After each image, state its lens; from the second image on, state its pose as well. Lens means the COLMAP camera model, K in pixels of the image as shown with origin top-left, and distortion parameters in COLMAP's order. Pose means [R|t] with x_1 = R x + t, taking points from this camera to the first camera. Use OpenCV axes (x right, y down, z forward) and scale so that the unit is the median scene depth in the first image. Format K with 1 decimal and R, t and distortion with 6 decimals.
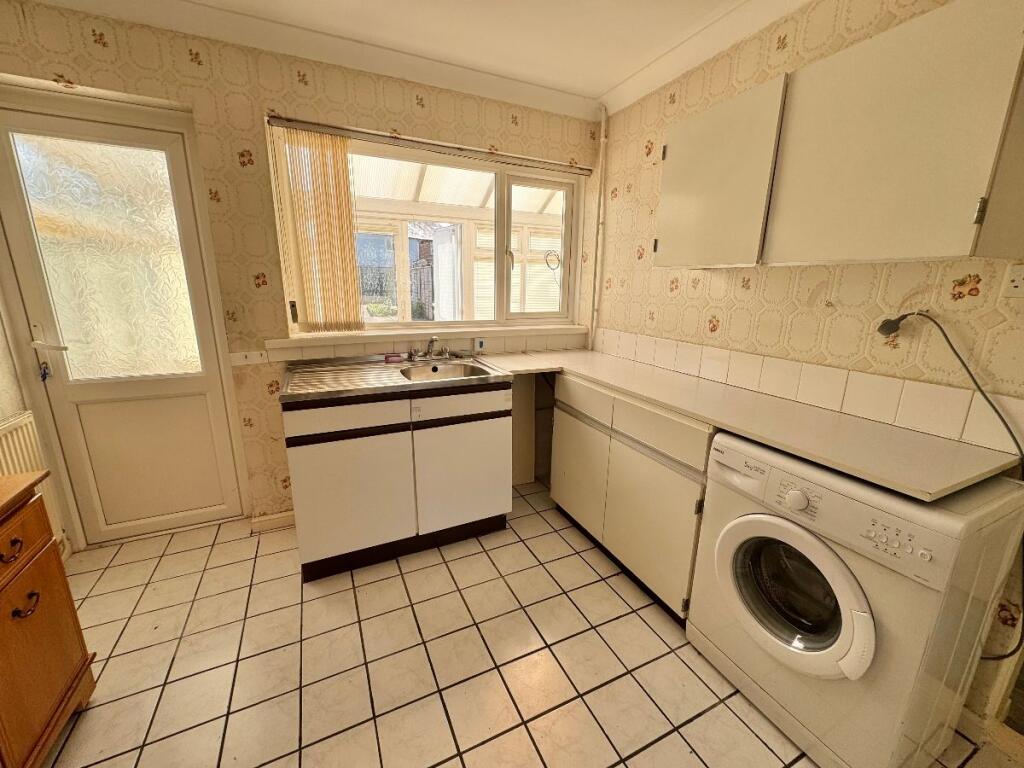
lens RADIAL K [[409.5, 0, 513.7], [0, 409.5, 385.4], [0, 0, 1]] dist [0.001053, 0.000389]
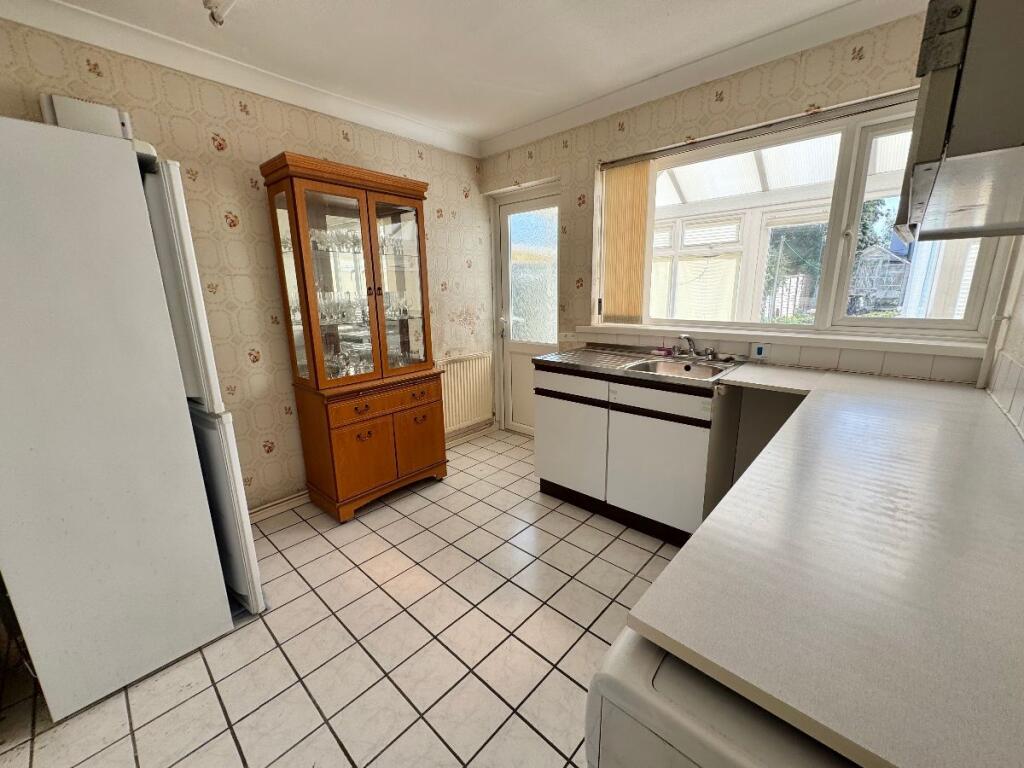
lens RADIAL K [[409.5, 0, 517.4], [0, 409.5, 382.3], [0, 0, 1]] dist [0.001053, 0.000389]
pose [[0.376222, 0.189211, -0.907004, 0.641066], [-0.198012, 0.972729, 0.120787, -0.049157], [0.905123, 0.134155, 0.403428, 0.265242]]
